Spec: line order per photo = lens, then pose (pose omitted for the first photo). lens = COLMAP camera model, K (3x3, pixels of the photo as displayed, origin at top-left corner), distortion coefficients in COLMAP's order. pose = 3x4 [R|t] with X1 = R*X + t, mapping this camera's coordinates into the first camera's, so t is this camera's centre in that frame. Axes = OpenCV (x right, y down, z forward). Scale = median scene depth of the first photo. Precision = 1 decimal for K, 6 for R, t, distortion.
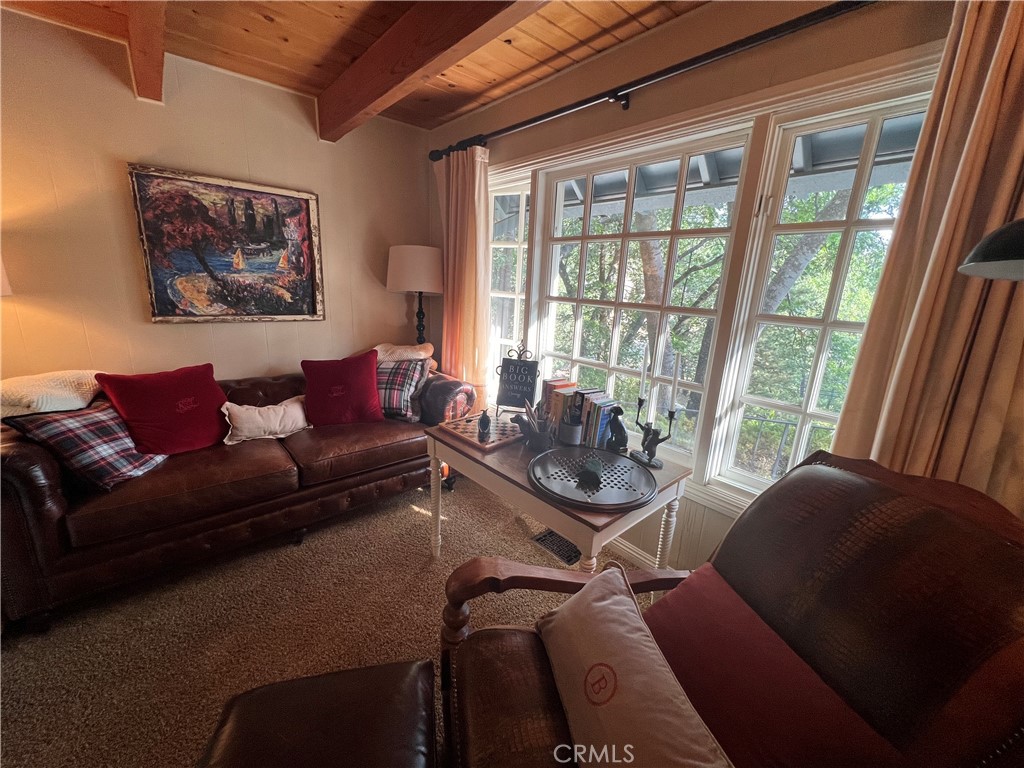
lens RADIAL K [[409.1, 0, 516.0], [0, 409.1, 379.2], [0, 0, 1]] dist [-0.000031, 0.000472]
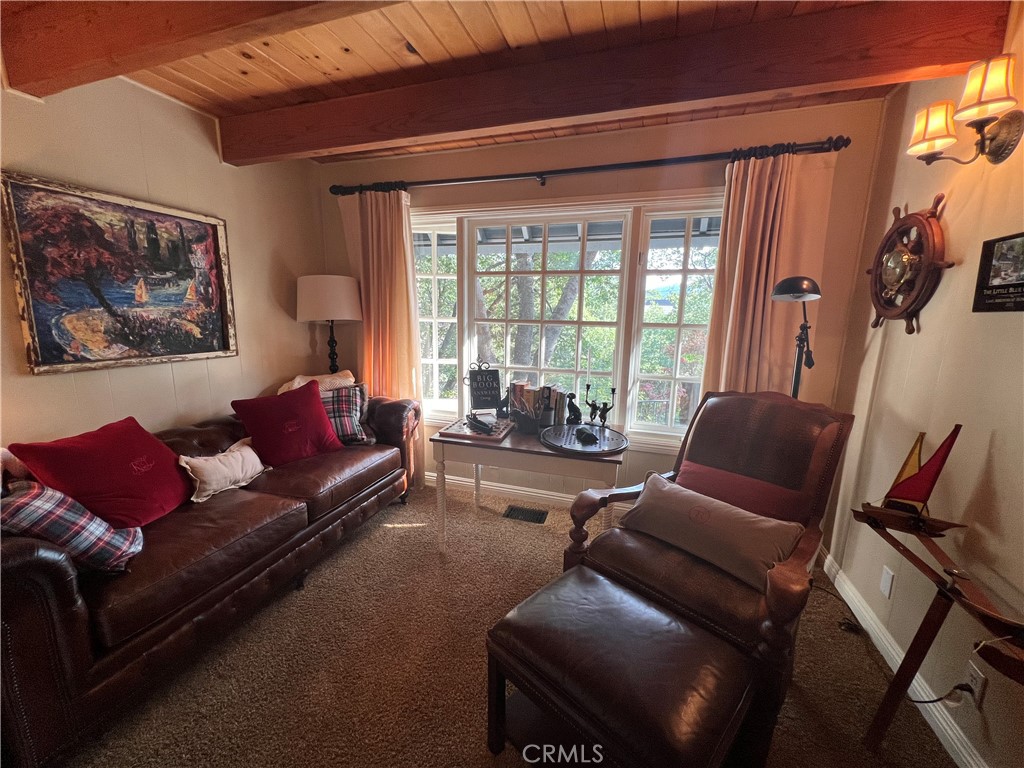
lens RADIAL K [[409.1, 0, 506.1], [0, 409.1, 378.2], [0, 0, 1]] dist [-0.000031, 0.000472]
pose [[0.859602, -0.114576, 0.497952, -0.474145], [0.142378, 0.989647, -0.018073, 0.006817], [-0.490726, 0.086433, 0.867016, -0.081750]]
